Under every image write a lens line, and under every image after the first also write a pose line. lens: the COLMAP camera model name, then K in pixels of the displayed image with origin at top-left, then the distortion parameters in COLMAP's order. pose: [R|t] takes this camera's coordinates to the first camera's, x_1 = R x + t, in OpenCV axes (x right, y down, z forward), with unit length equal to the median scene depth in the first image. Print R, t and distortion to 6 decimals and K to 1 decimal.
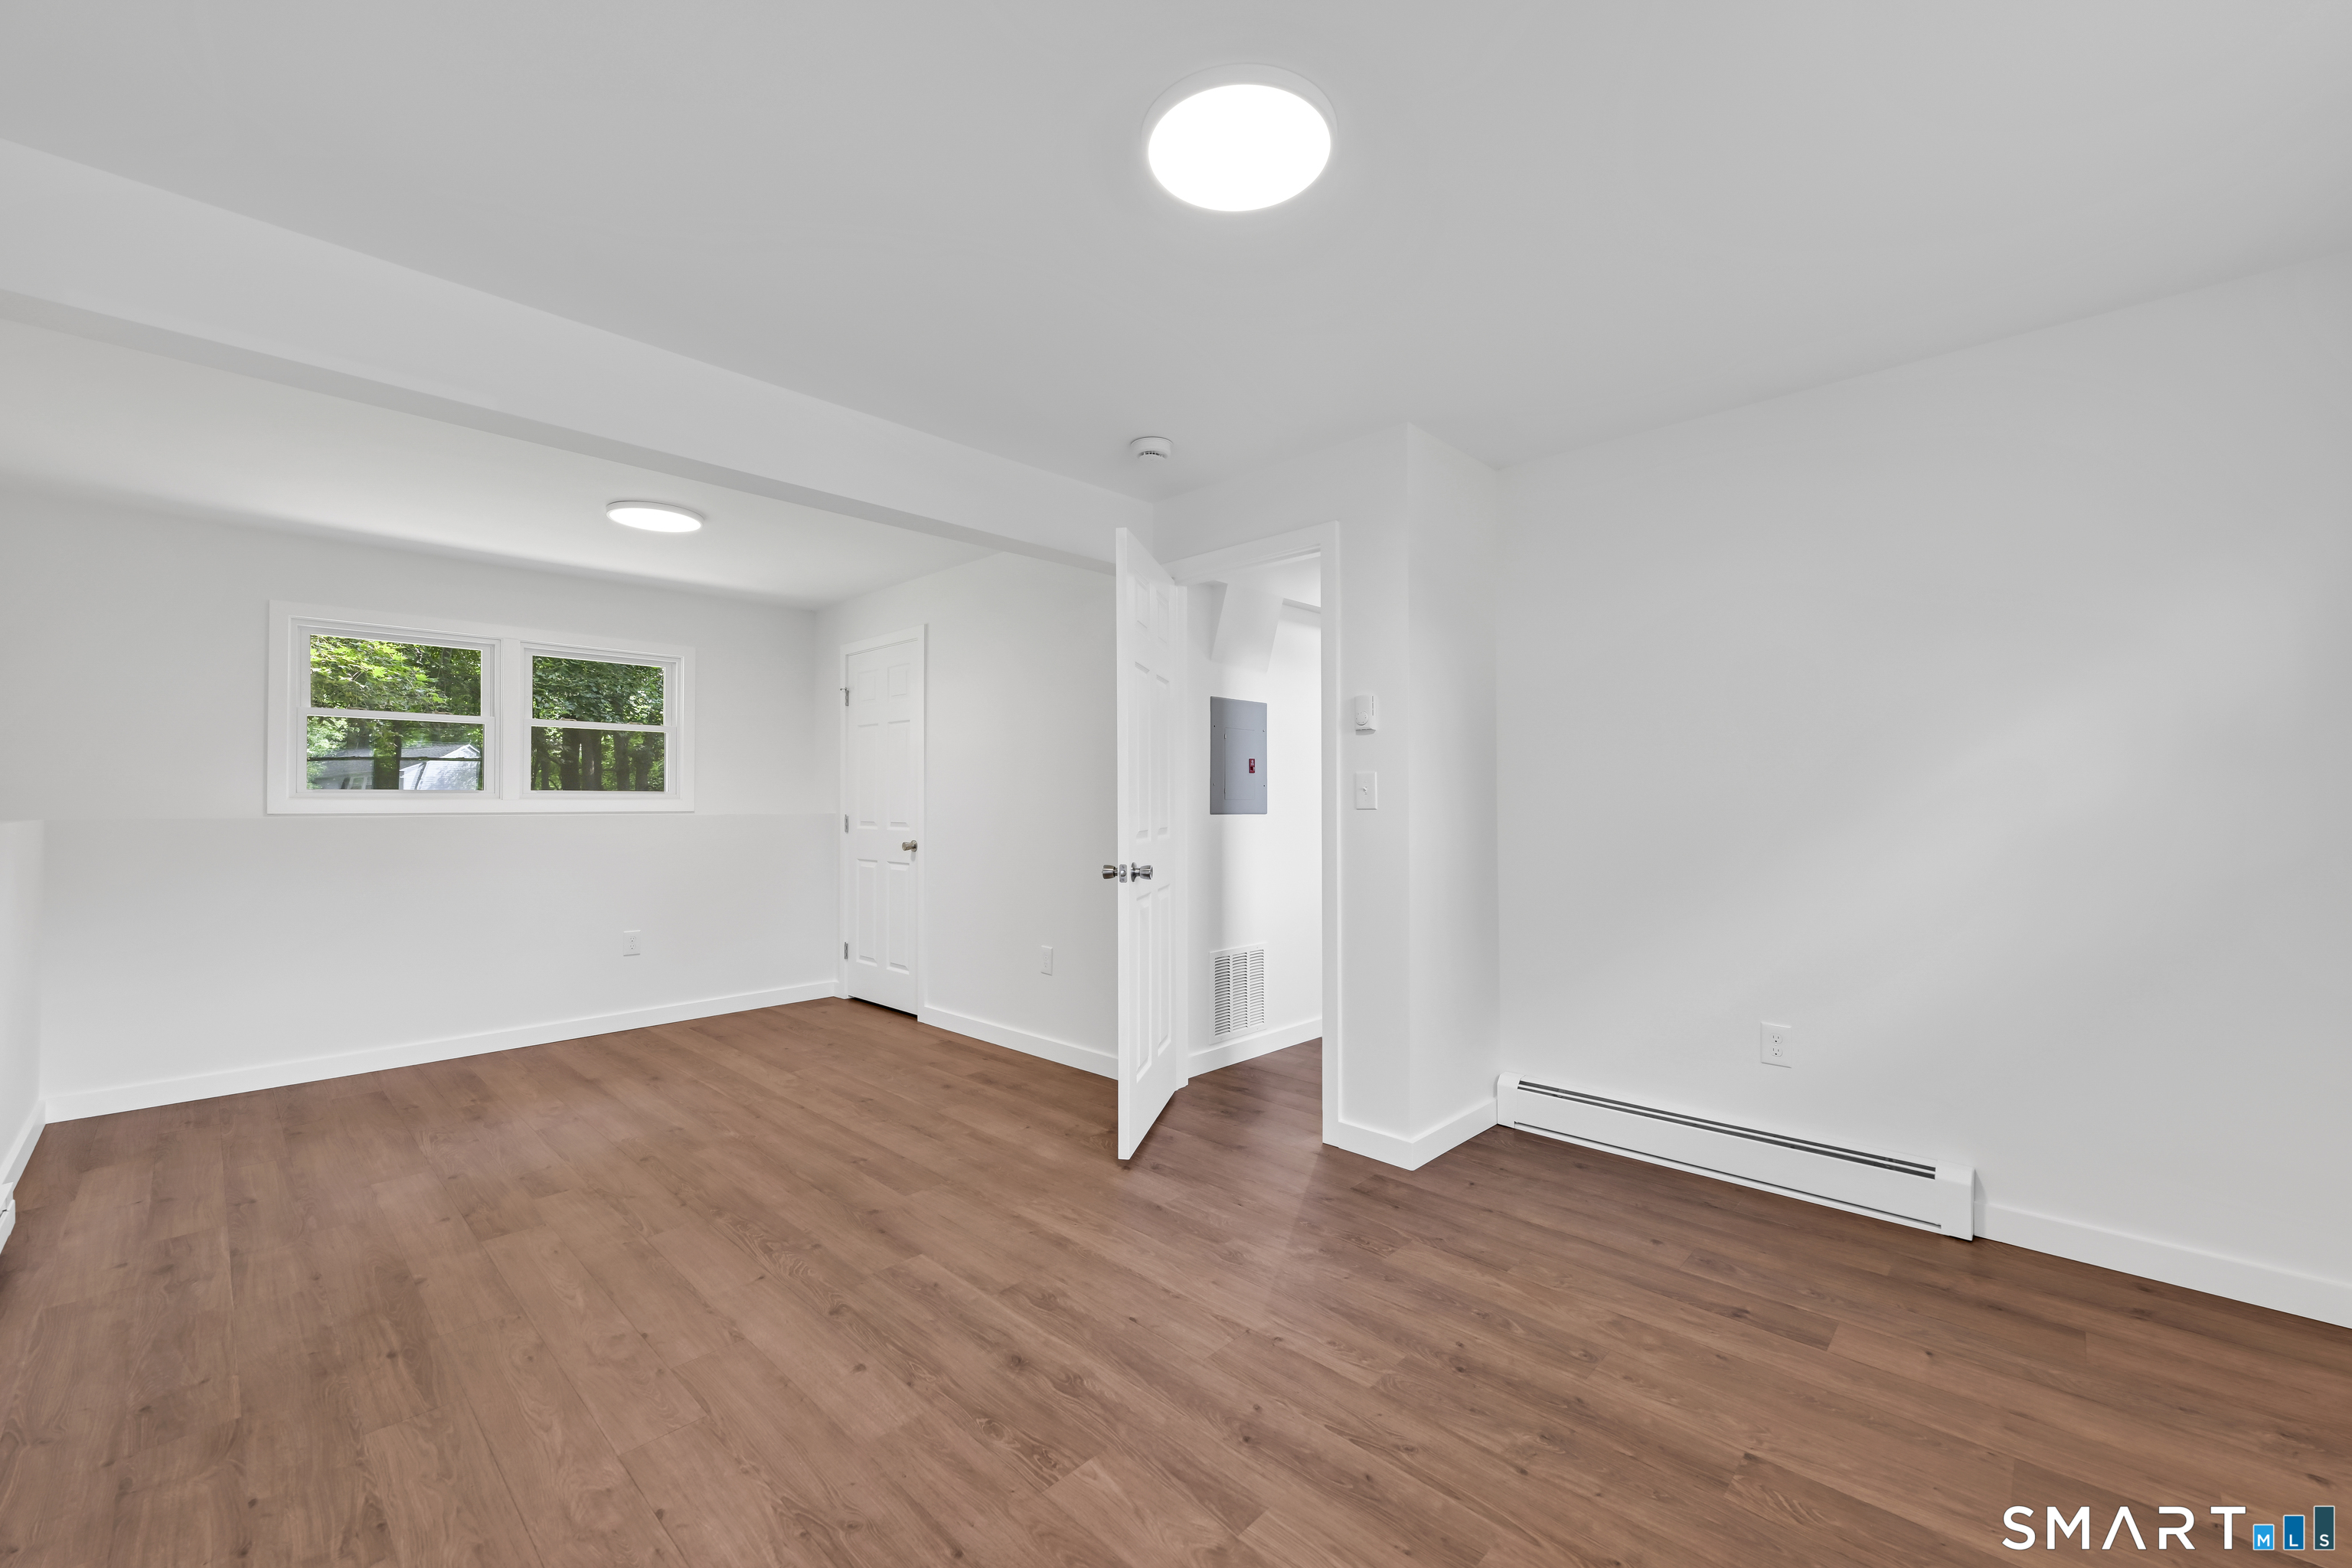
lens RADIAL K [[948.1, 0, 1187.5], [0, 948.1, 791.8], [0, 0, 1]] dist [0.004504, 0.000004]
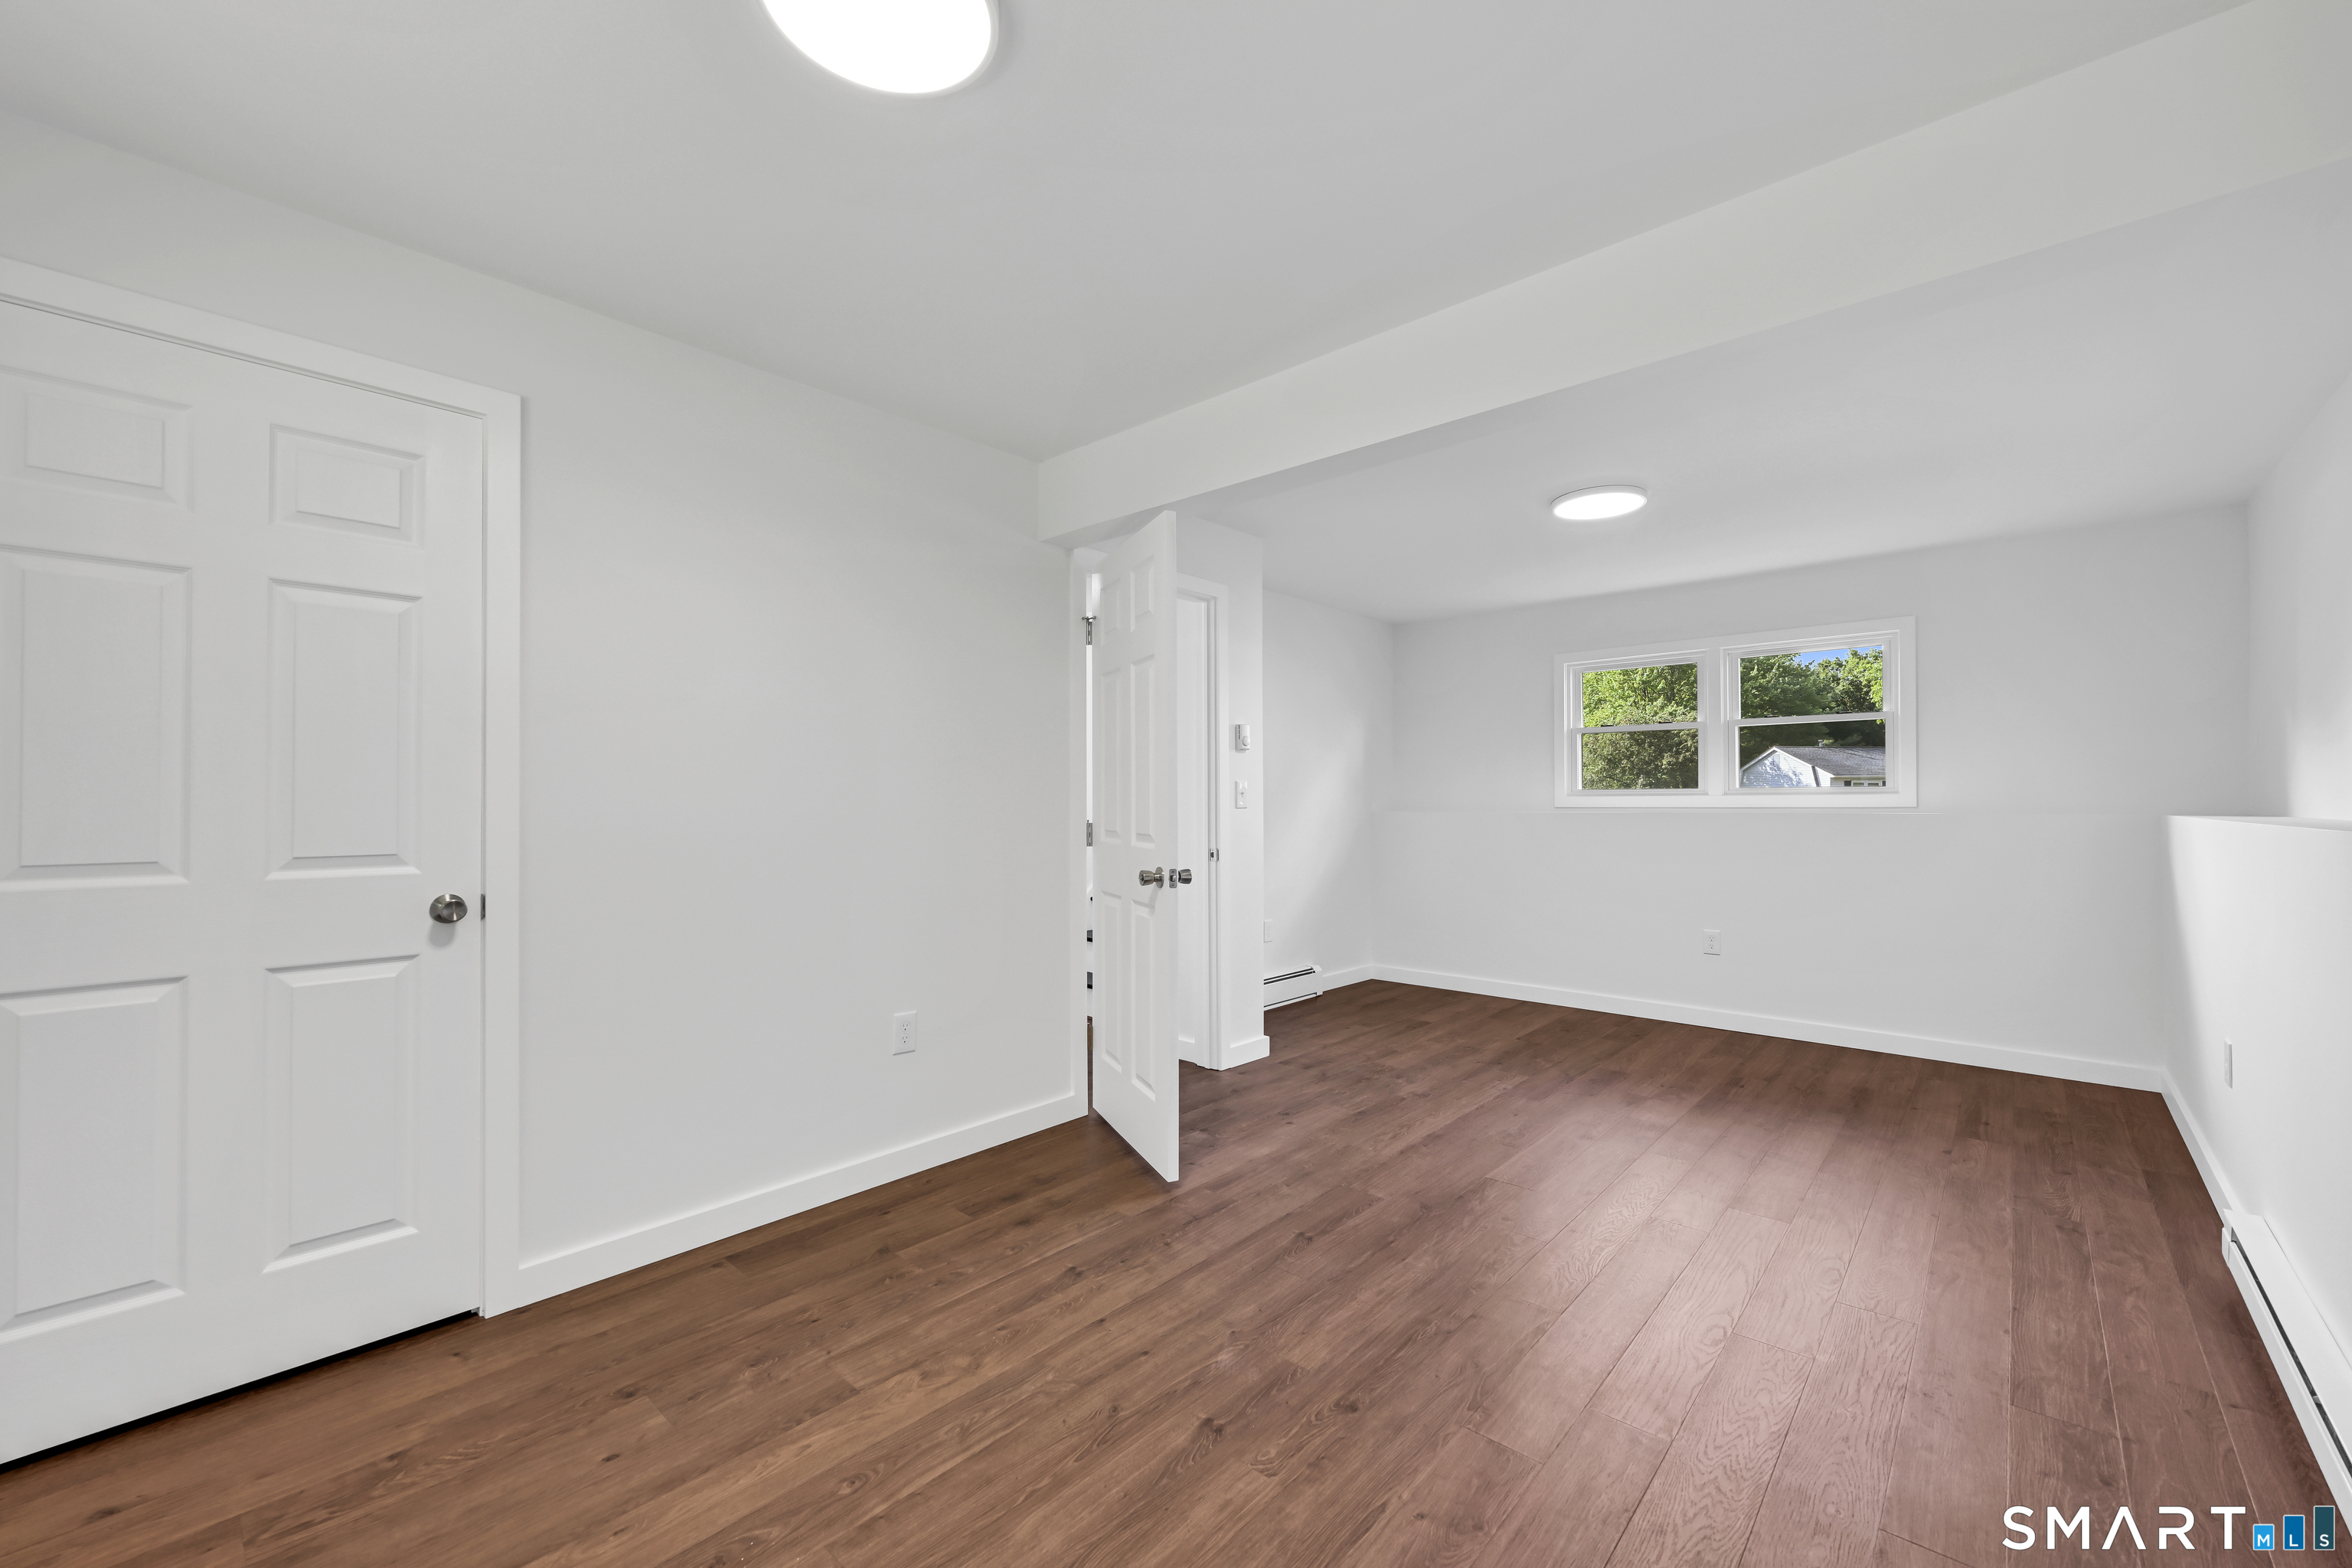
lens RADIAL K [[948.1, 0, 1187.3], [0, 948.1, 795.6], [0, 0, 1]] dist [0.004504, 0.000004]
pose [[-0.046229, 0.013249, 0.998843, -1.170602], [-0.008808, 0.999868, -0.013670, 0.018290], [-0.998892, -0.009430, -0.046106, 1.144902]]
